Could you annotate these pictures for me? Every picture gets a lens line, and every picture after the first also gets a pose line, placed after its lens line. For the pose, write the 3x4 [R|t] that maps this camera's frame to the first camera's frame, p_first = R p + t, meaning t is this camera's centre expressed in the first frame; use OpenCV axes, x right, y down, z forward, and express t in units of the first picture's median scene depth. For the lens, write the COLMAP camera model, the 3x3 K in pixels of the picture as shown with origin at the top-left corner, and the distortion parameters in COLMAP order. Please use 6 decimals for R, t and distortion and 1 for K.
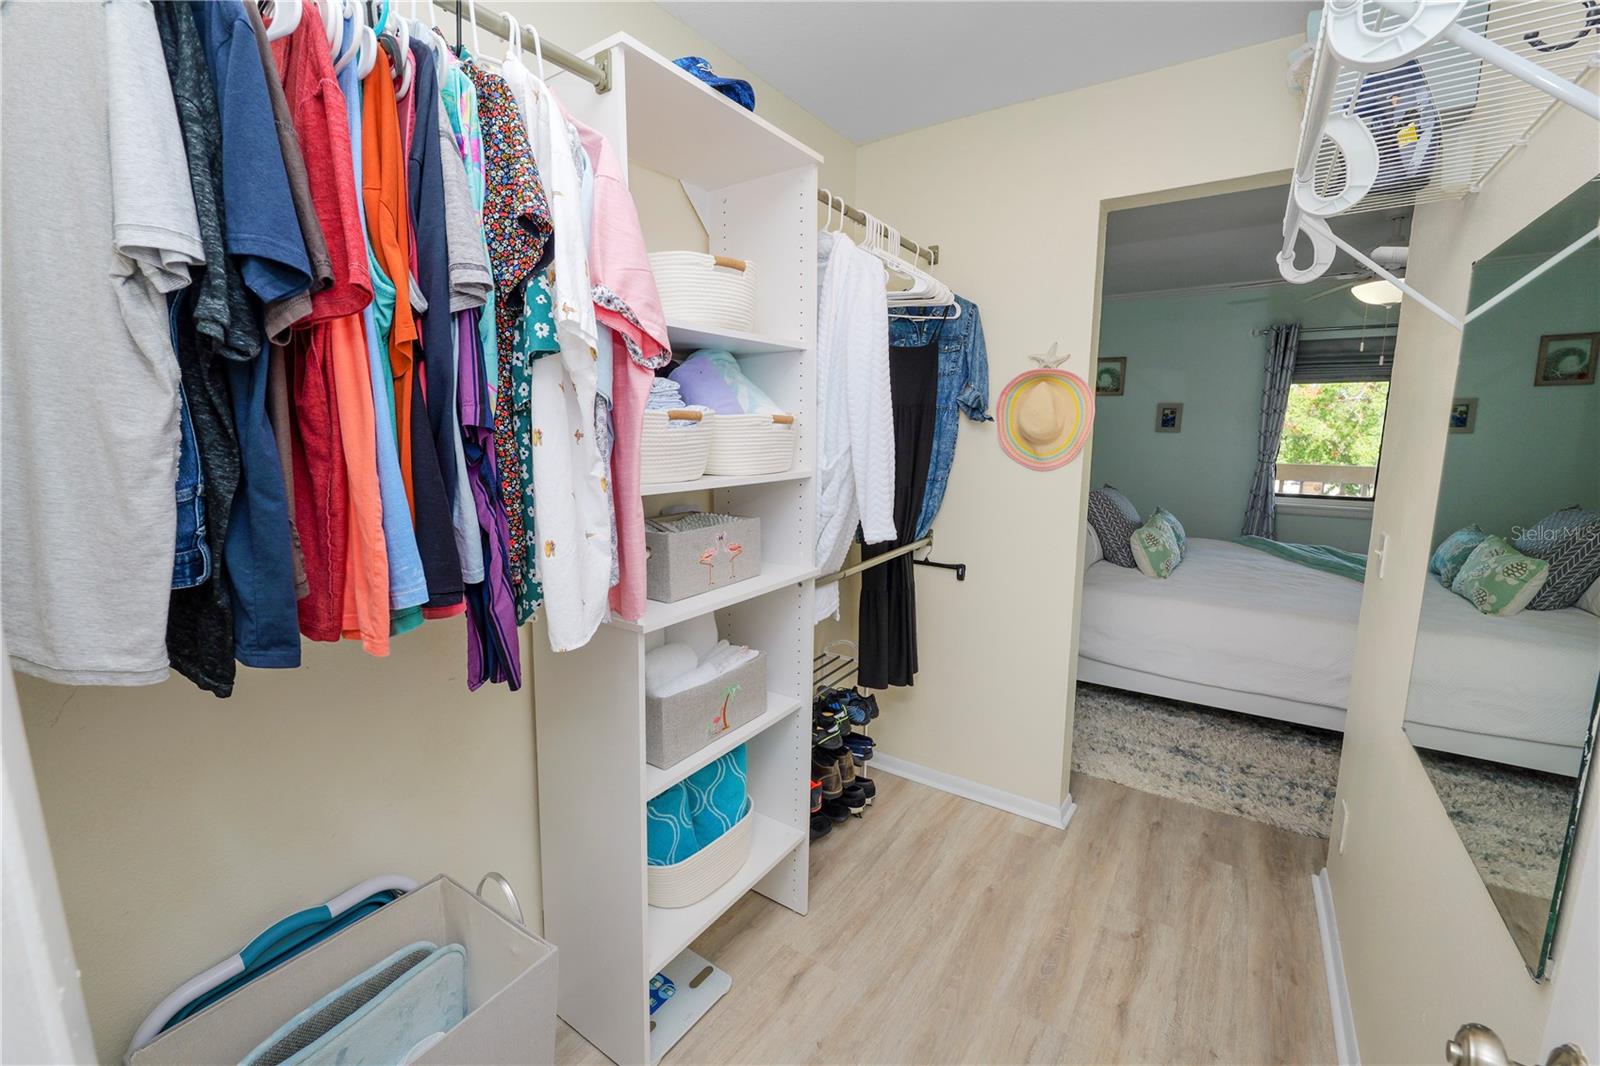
lens RADIAL K [[651.8, 0, 800.0], [0, 651.8, 533.0], [0, 0, 1]] dist [-0.011199, 0.000074]
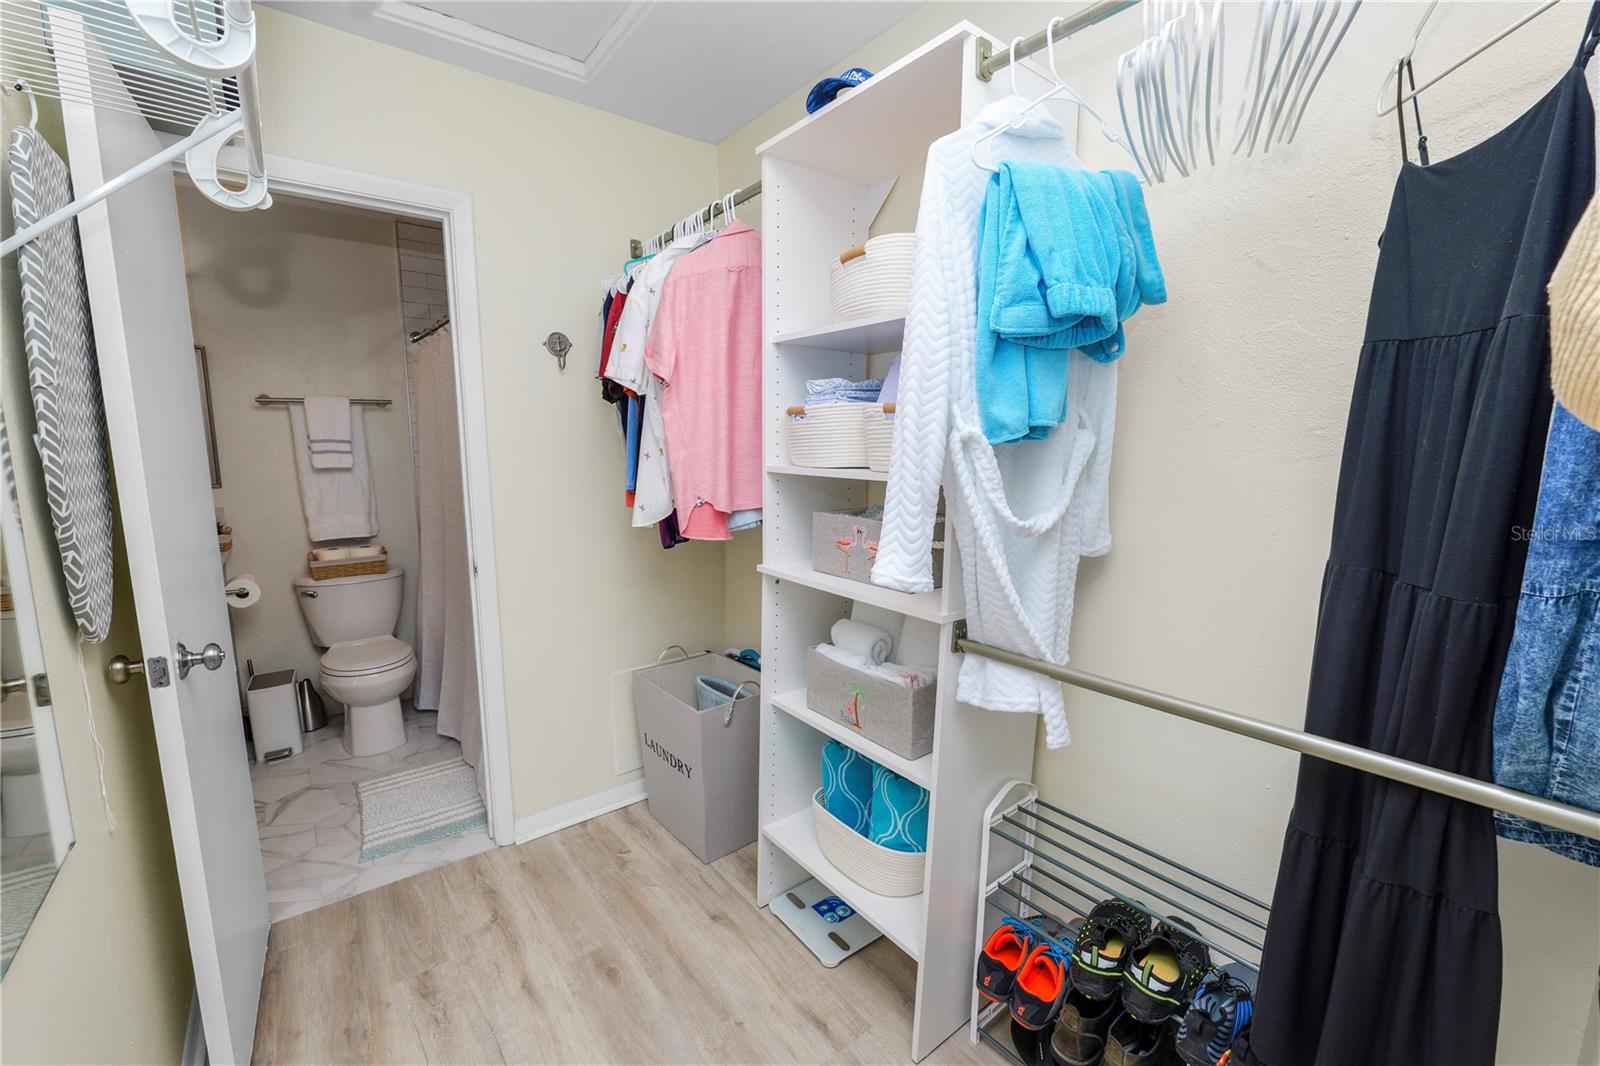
lens RADIAL K [[651.8, 0, 800.0], [0, 651.8, 533.0], [0, 0, 1]] dist [-0.011199, 0.000074]
pose [[-0.302775, 0.134988, -0.943454, 0.805798], [-0.155448, 0.969668, 0.188625, -0.157183], [0.940299, 0.203769, -0.272608, 1.132763]]
